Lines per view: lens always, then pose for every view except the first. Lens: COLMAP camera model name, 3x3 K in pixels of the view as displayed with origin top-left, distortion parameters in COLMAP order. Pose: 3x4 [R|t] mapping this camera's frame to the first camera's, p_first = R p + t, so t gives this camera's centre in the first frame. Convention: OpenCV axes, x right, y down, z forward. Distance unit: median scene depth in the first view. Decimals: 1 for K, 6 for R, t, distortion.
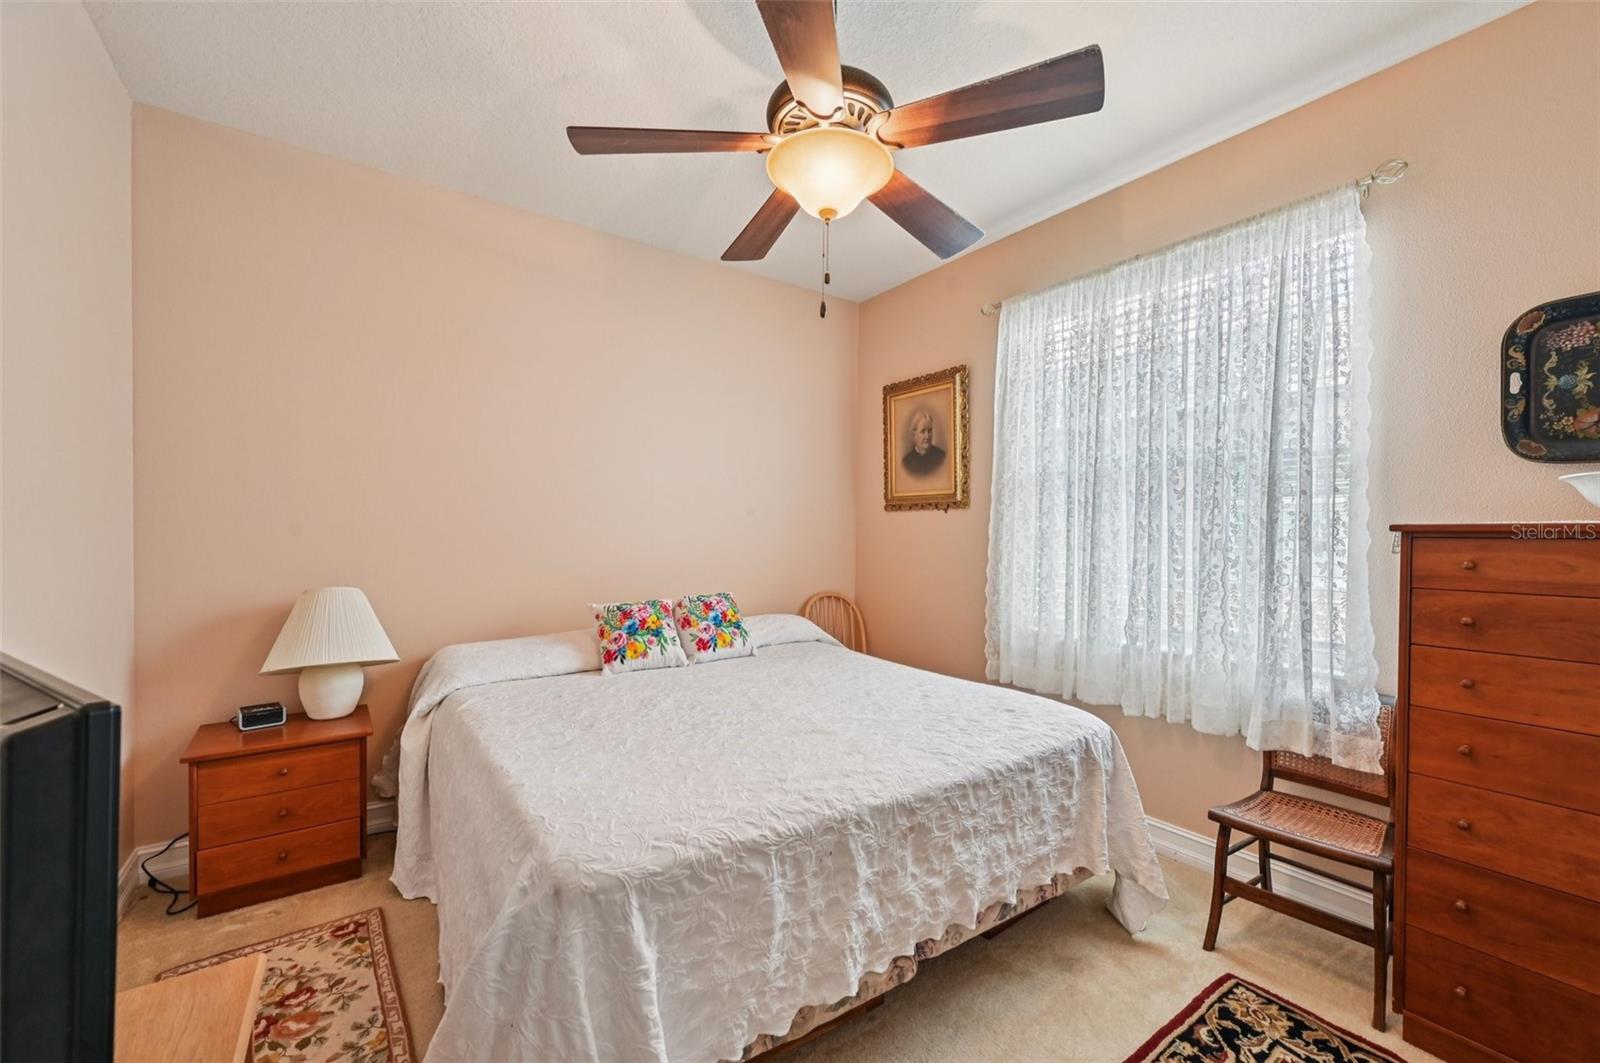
lens RADIAL K [[641.1, 0, 804.2], [0, 641.1, 543.3], [0, 0, 1]] dist [0.000330, 0.000404]
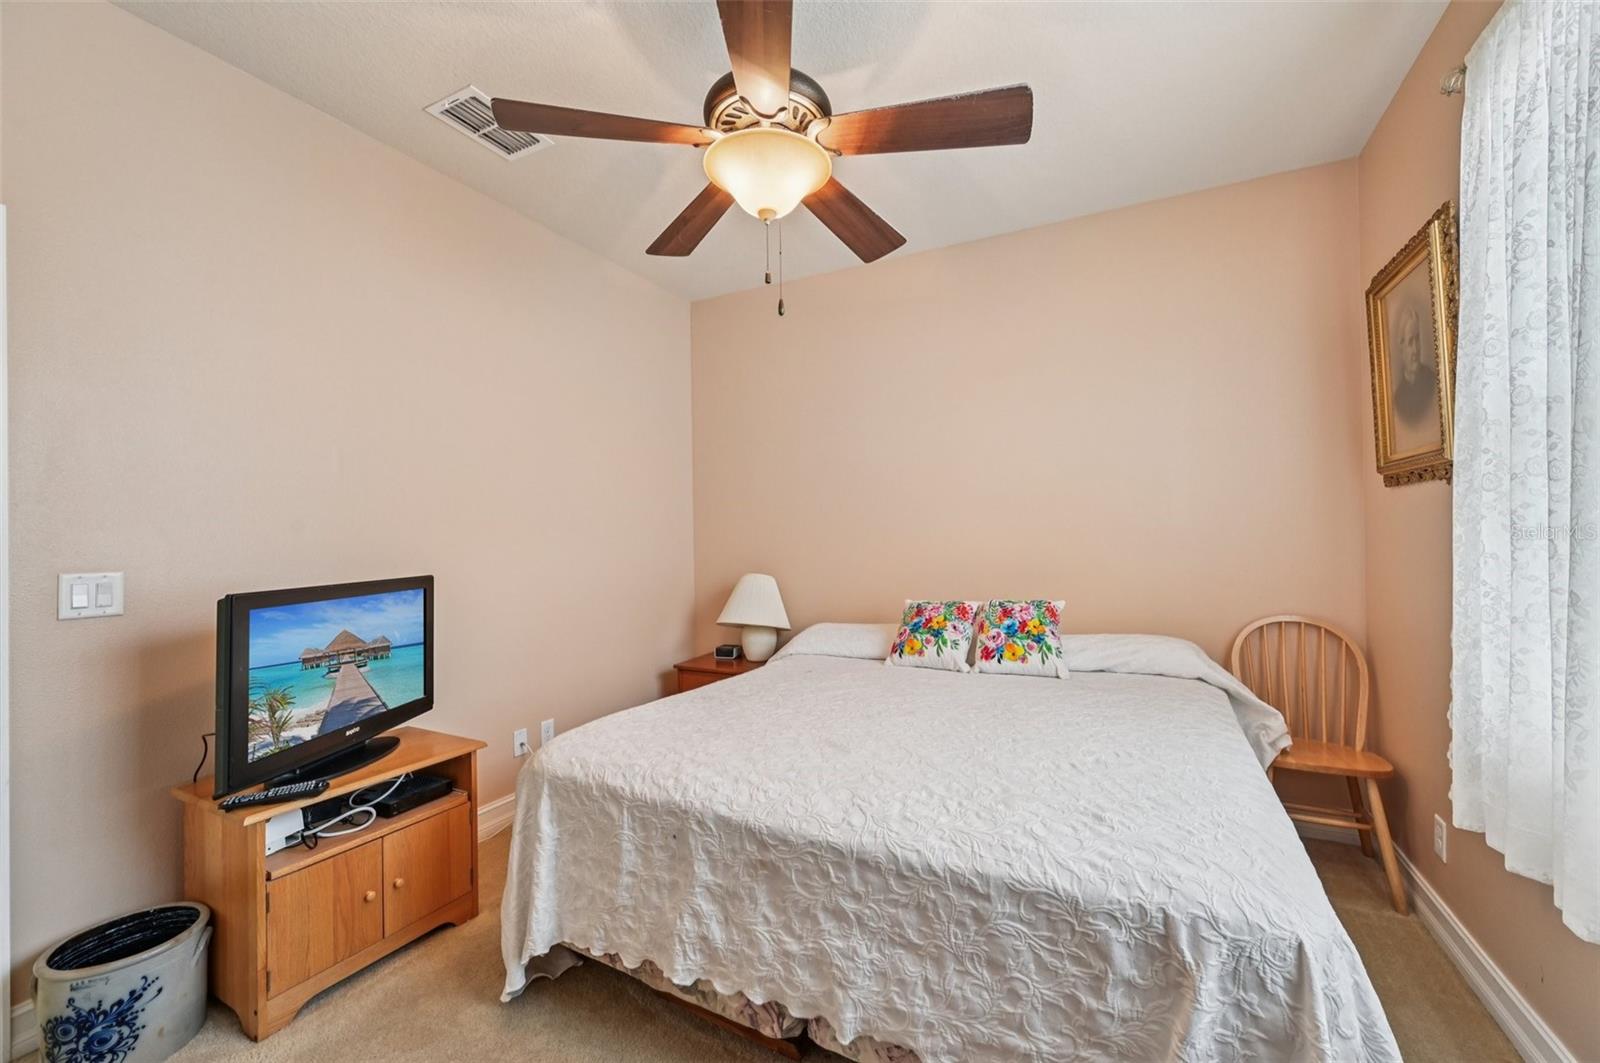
lens RADIAL K [[641.1, 0, 803.6], [0, 641.1, 526.4], [0, 0, 1]] dist [0.000330, 0.000404]
pose [[0.463717, -0.023397, -0.885675, 0.875618], [0.005195, 0.999706, -0.023690, -0.004801], [0.885968, 0.006384, 0.463702, 0.551837]]
